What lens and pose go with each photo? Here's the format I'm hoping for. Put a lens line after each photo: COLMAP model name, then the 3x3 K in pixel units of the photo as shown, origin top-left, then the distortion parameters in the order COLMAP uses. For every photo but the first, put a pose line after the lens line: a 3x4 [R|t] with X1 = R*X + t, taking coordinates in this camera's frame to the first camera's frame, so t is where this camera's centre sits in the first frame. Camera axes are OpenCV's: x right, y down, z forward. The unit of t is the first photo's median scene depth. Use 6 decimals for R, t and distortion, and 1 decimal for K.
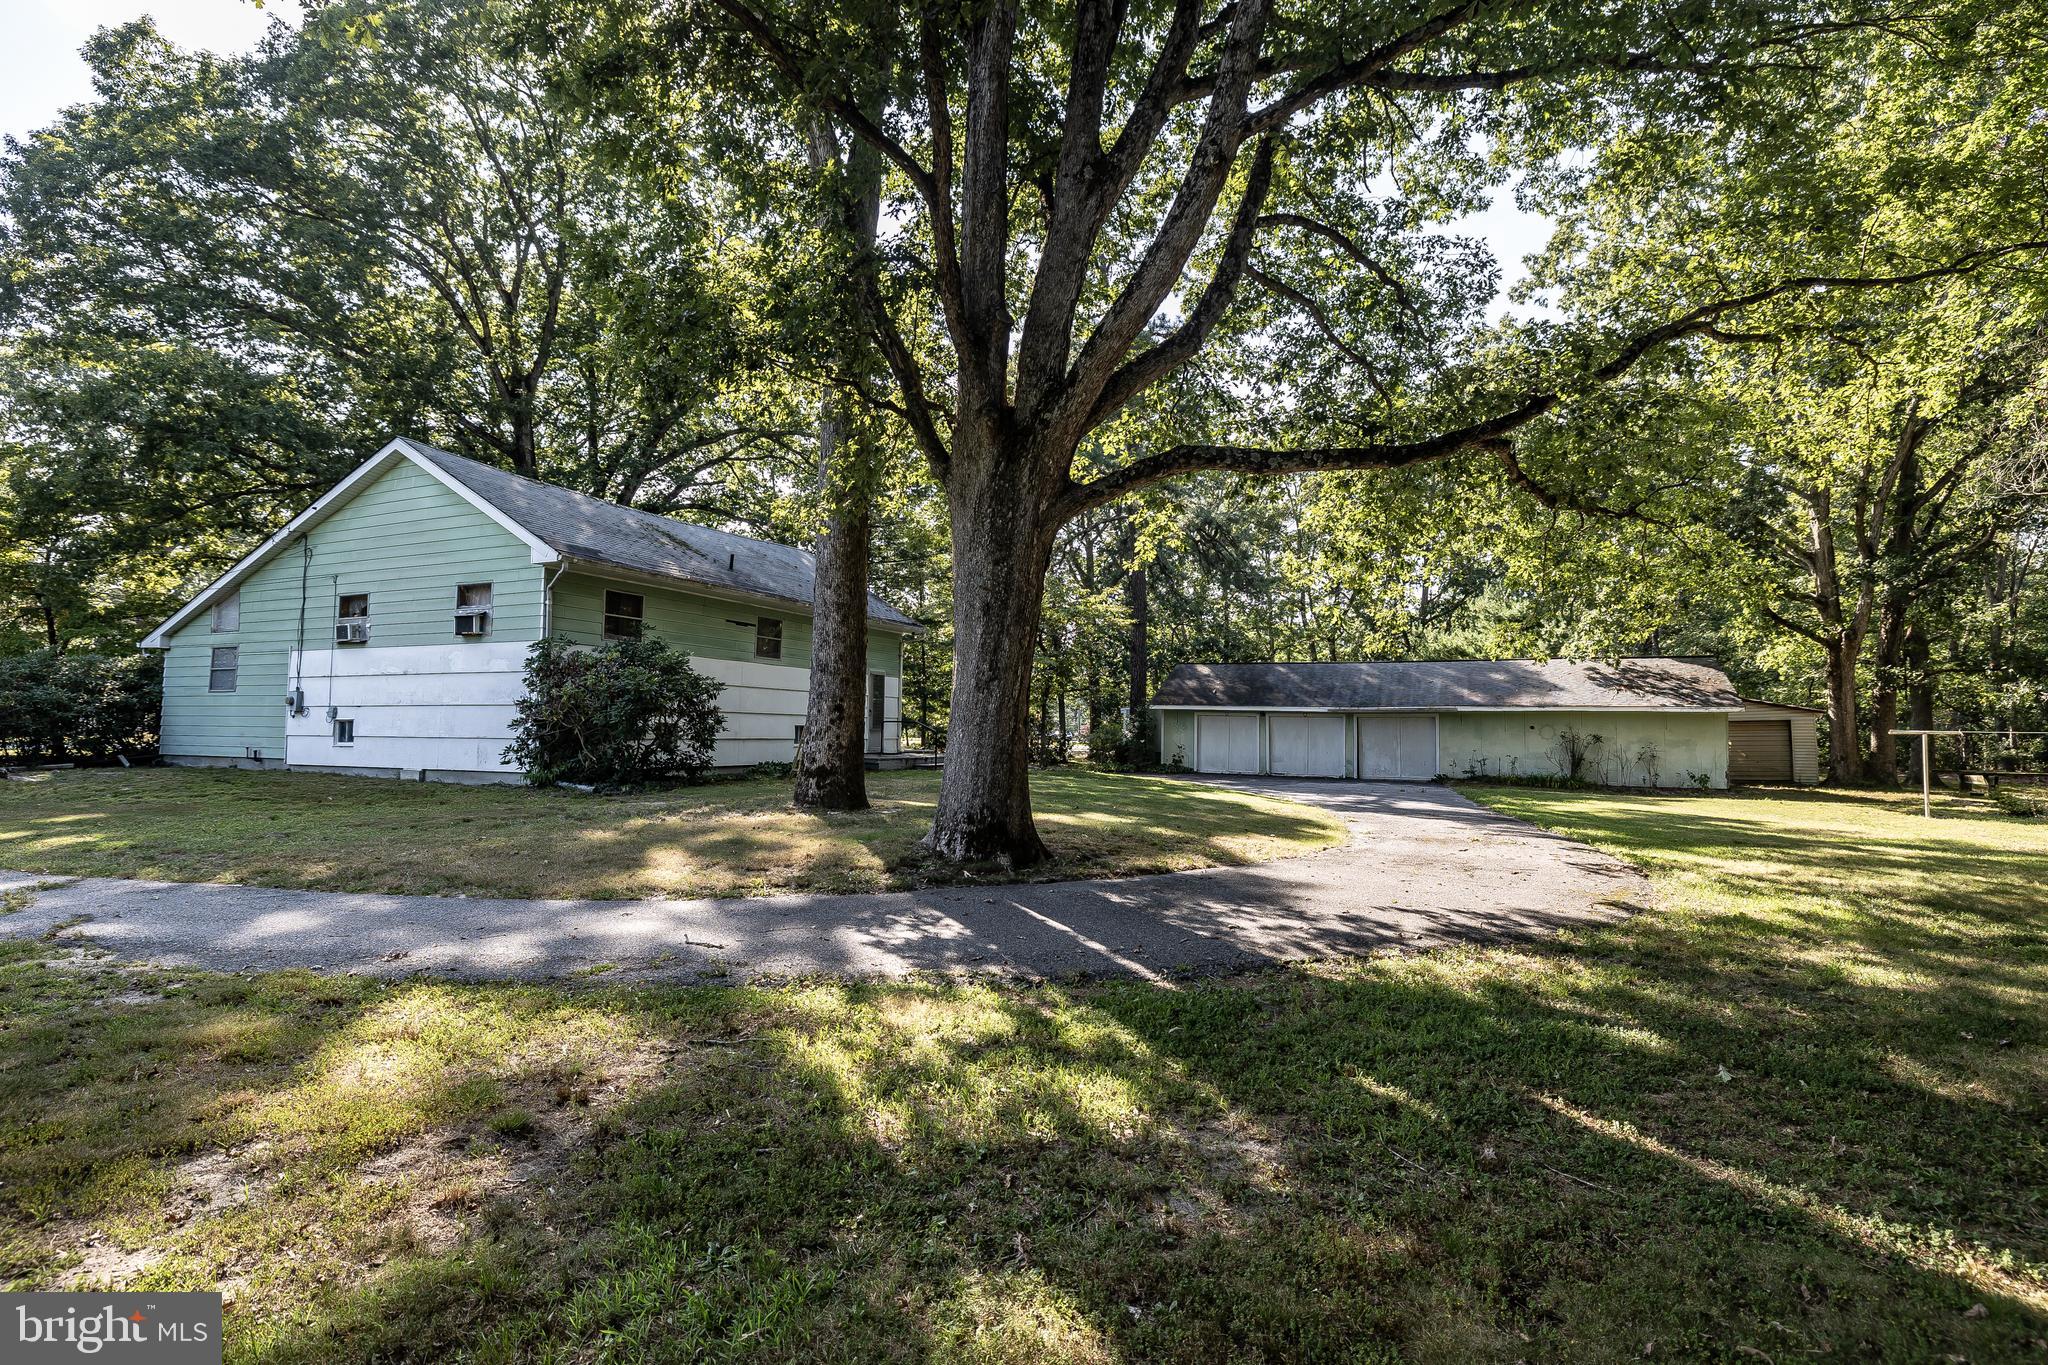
lens RADIAL K [[958.7, 0, 1023.1], [0, 958.7, 677.8], [0, 0, 1]] dist [-0.018111, 0.004925]
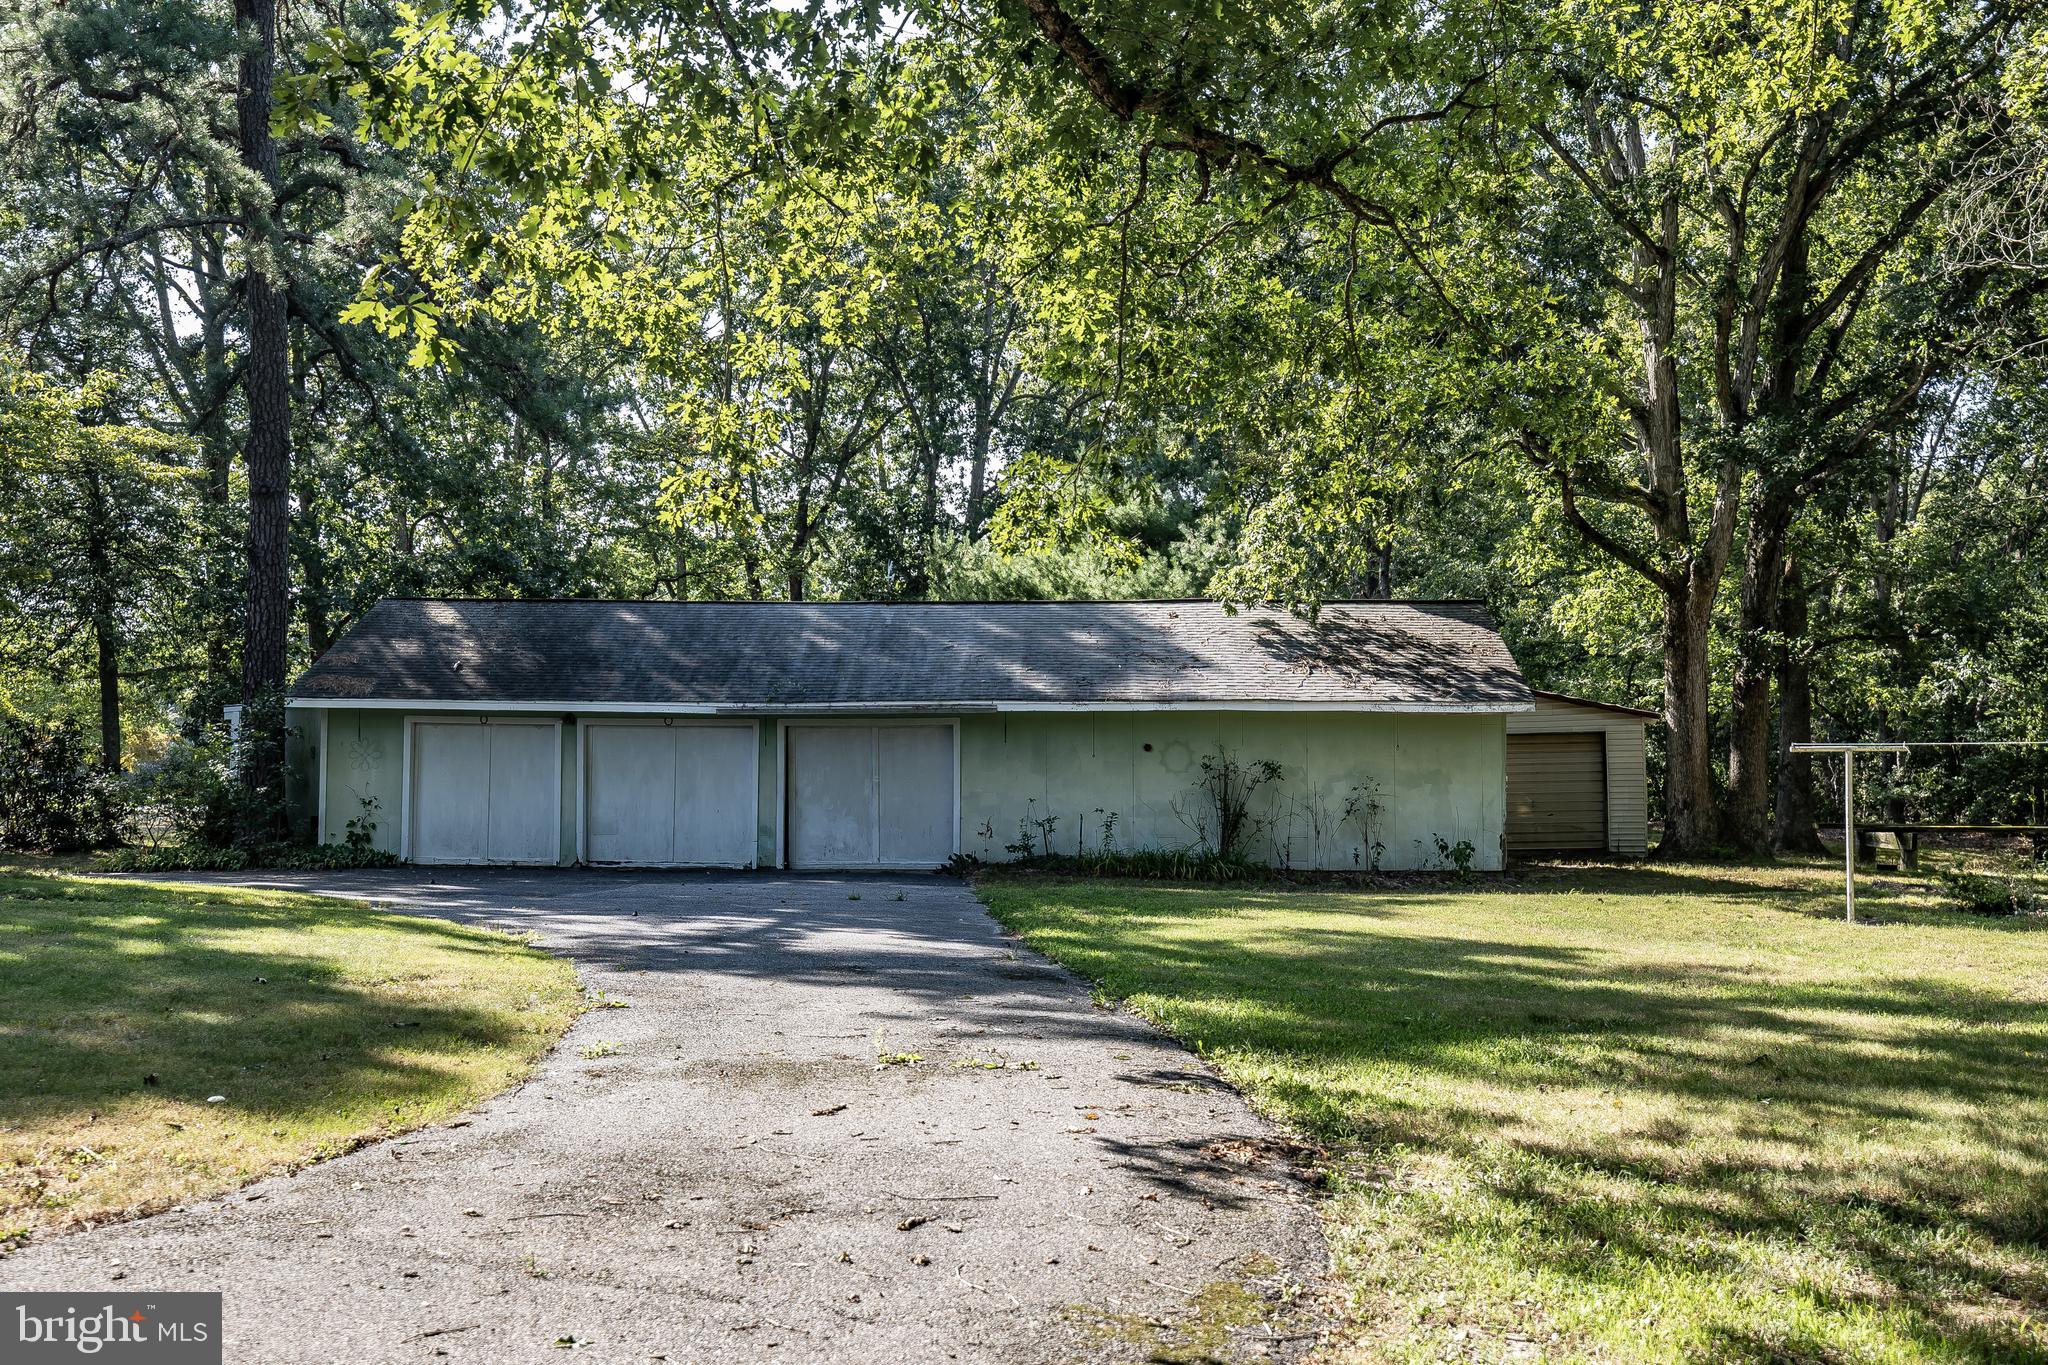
lens RADIAL K [[2069.5, 0, 1023.8], [0, 2069.5, 685.4], [0, 0, 1]] dist [-0.016224, 0.000000]
pose [[0.915987, 0.006427, 0.401156, 0.079333], [-0.012775, 0.999832, 0.013151, 0.009677], [-0.401004, -0.017171, 0.915915, 0.113946]]
